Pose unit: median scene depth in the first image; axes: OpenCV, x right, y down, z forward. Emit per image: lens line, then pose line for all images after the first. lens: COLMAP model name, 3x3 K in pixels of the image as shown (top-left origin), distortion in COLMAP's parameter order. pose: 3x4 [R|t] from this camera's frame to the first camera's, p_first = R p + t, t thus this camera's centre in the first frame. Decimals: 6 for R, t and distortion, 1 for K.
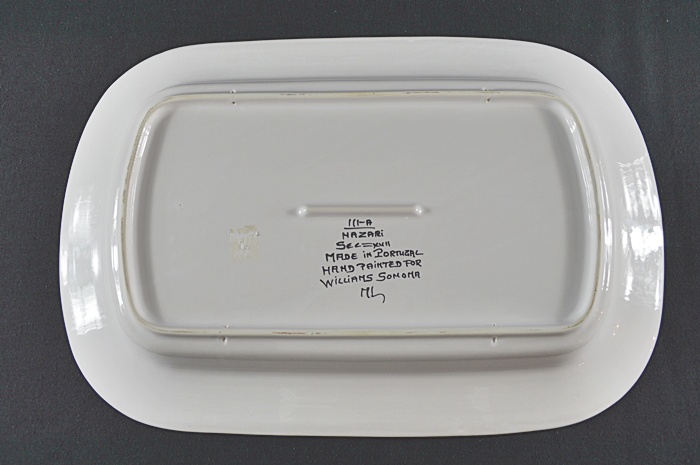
lens RADIAL K [[543.9, 0, 350.5], [0, 543.9, 231.4], [0, 0, 1]] dist [-0.008611, -0.001046]
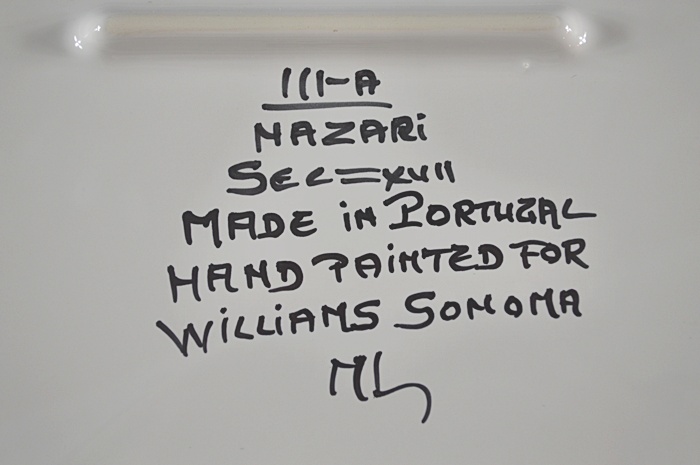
lens RADIAL K [[1146.6, 0, 349.9], [0, 1146.6, 232.0], [0, 0, 1]] dist [0.008159, 0.000000]
pose [[0.999878, 0.004315, -0.015040, 0.034884], [-0.003690, 0.999139, 0.041327, 0.028793], [0.015206, -0.041267, 0.999032, 0.502008]]
